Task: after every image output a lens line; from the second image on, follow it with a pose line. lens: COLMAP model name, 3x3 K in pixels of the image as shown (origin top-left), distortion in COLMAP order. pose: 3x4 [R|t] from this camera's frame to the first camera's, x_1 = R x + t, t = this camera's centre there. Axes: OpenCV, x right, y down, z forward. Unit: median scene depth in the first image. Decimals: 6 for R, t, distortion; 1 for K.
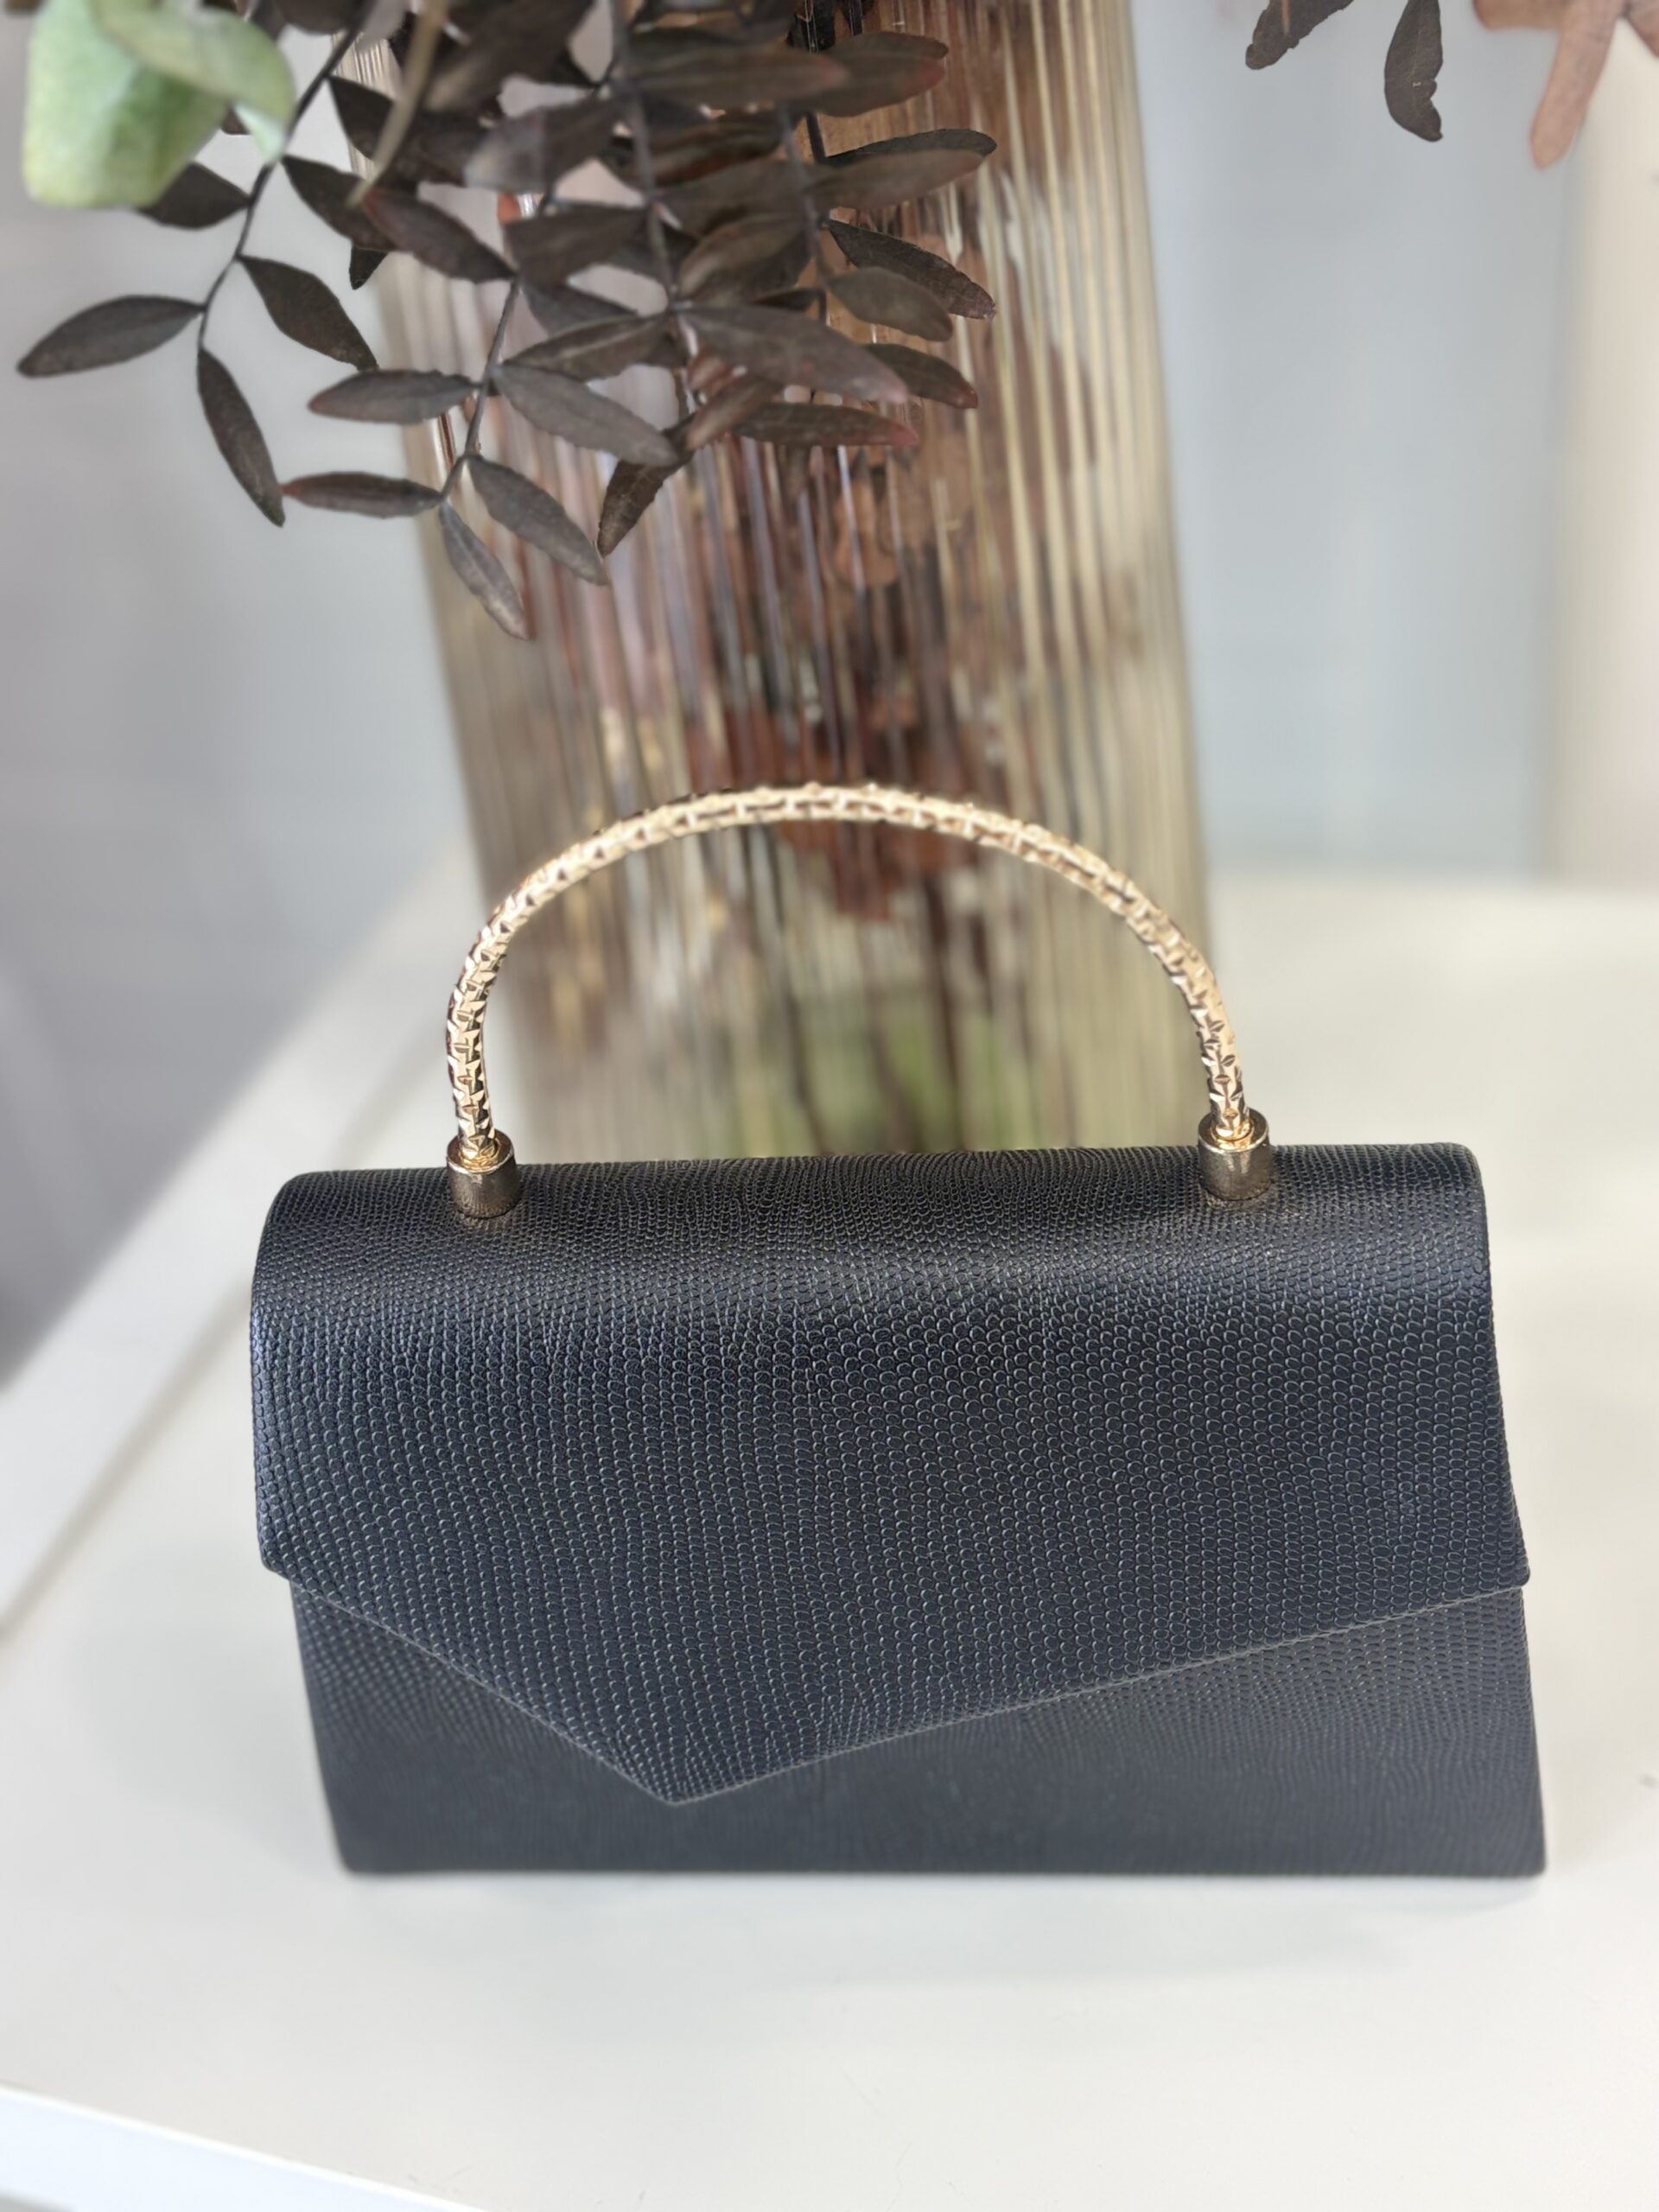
lens RADIAL K [[2509.0, 0, 829.5], [0, 2509.0, 1106.0], [0, 0, 1]] dist [0.012093, 0.005840]
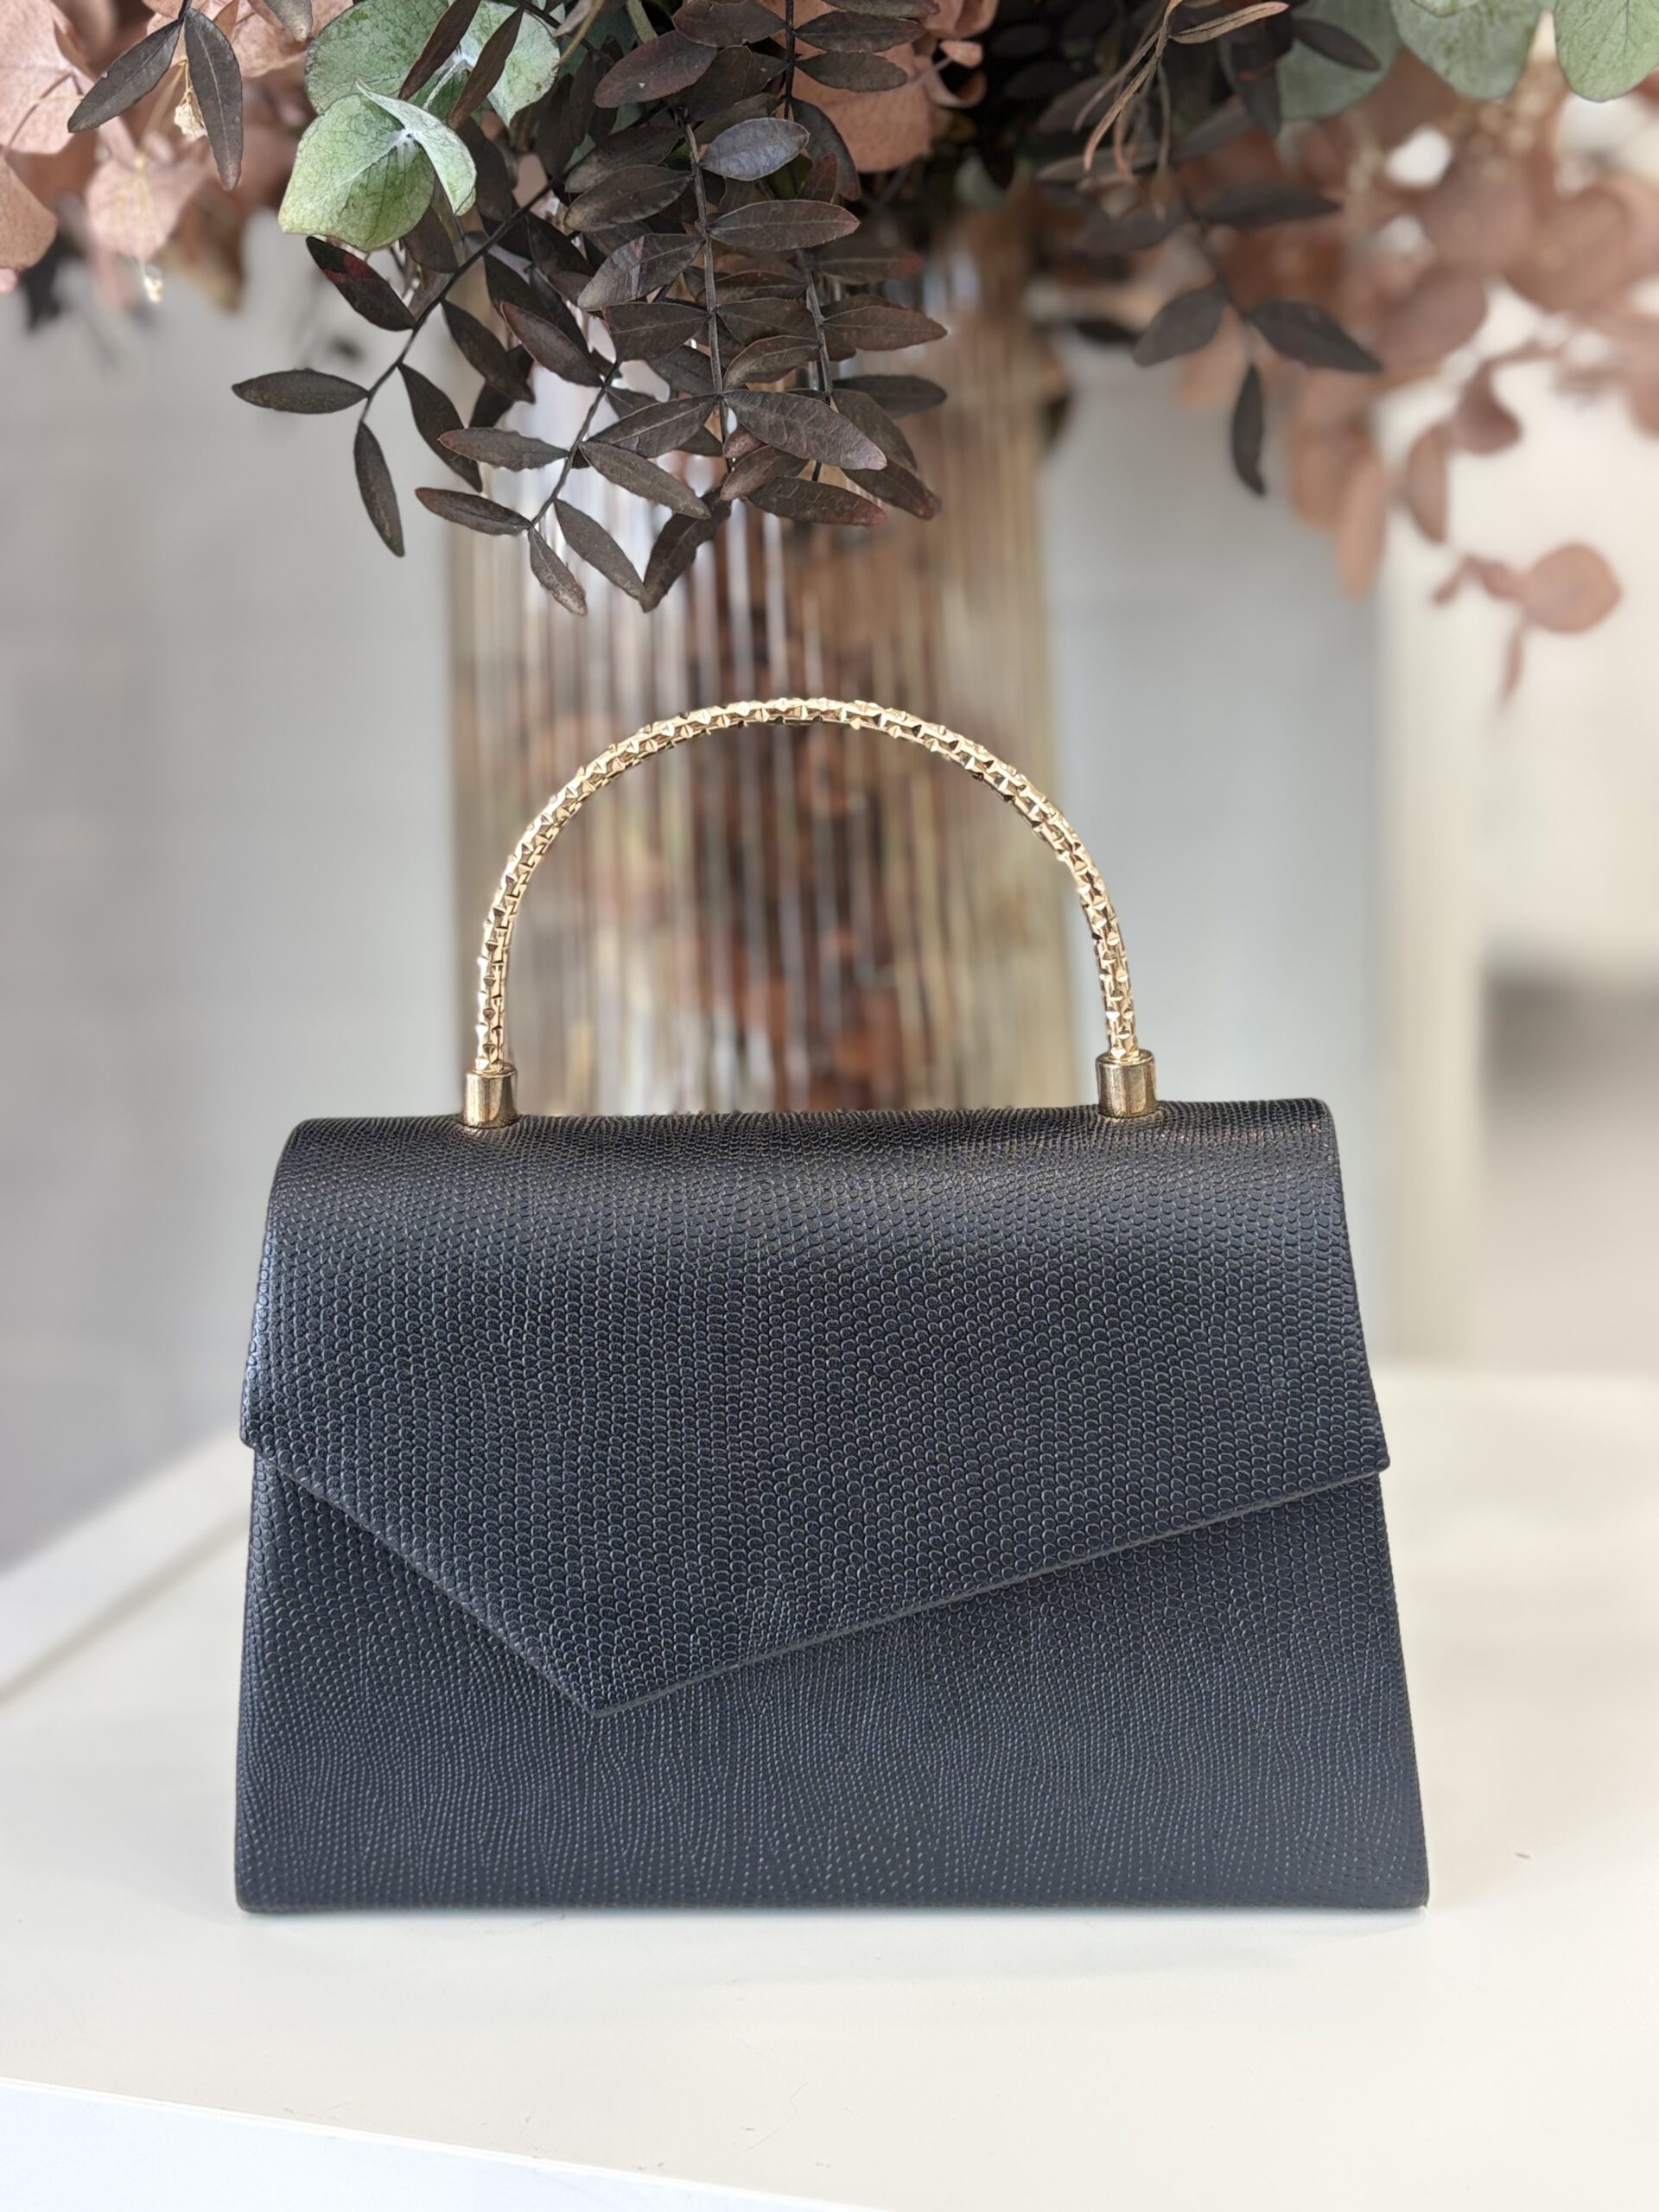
lens RADIAL K [[2509.0, 0, 829.5], [0, 2509.0, 1106.0], [0, 0, 1]] dist [0.012093, 0.005840]
pose [[0.996250, 0.070371, 0.050331, -0.042325], [-0.041197, 0.897412, -0.439265, 0.601080], [-0.076079, 0.435545, 0.896946, -0.065139]]
